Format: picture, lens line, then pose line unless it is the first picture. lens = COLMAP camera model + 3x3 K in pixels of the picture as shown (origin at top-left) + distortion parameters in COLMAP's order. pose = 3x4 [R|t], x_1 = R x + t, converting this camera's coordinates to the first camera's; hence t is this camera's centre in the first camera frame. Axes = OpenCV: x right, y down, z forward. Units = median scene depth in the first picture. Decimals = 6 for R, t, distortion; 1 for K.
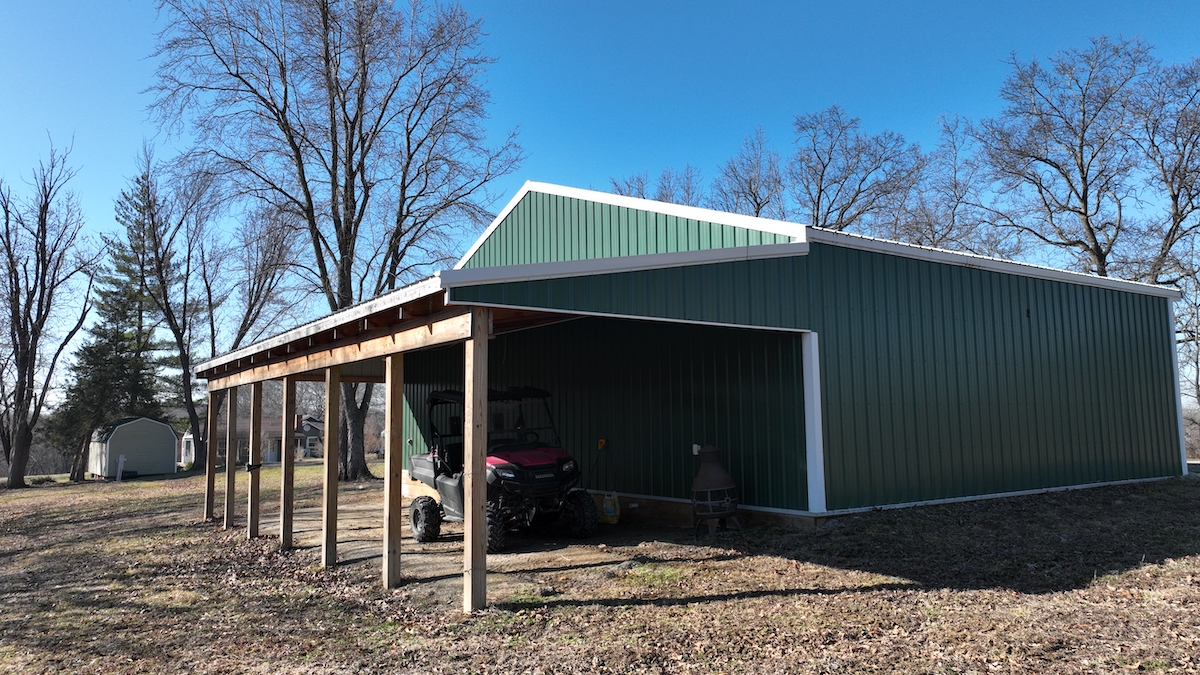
lens RADIAL K [[852.9, 0, 600.0], [0, 852.9, 337.5], [0, 0, 1]] dist [-0.007547, 0.036660]
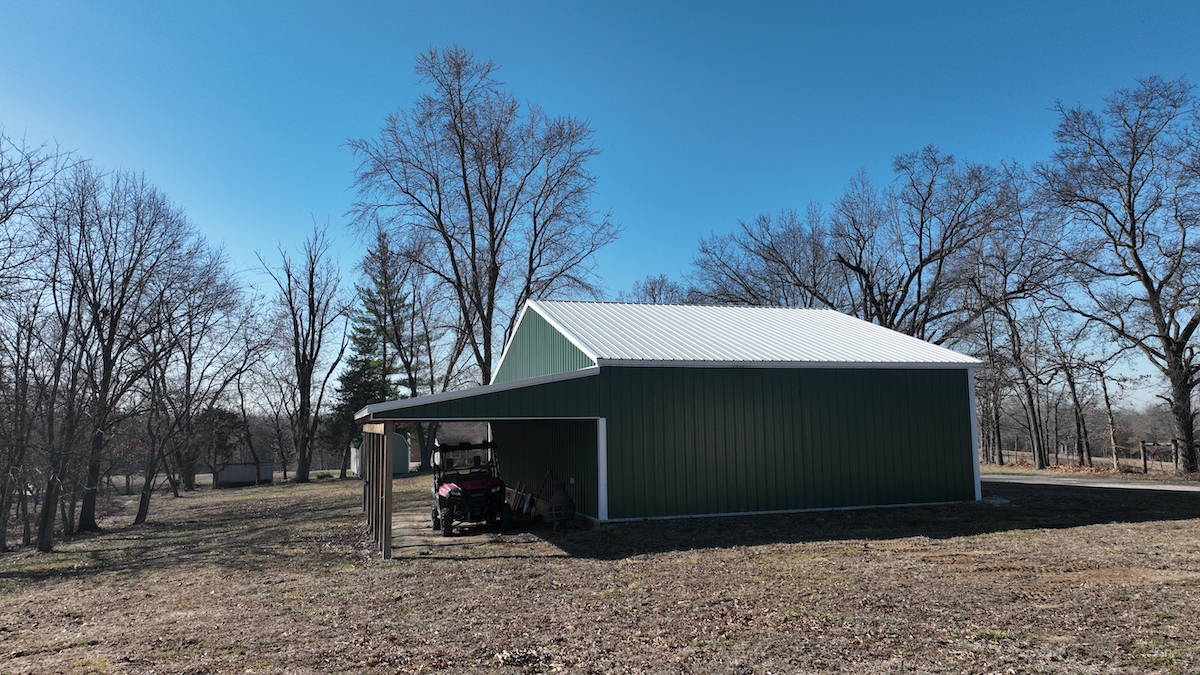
lens RADIAL K [[871.9, 0, 600.0], [0, 871.9, 337.5], [0, 0, 1]] dist [0.007896, 0.006160]
pose [[0.954966, -0.029855, -0.295208, 0.171556], [0.032334, 0.999471, 0.003517, -0.039385], [0.294947, -0.012904, 0.955426, -0.159655]]
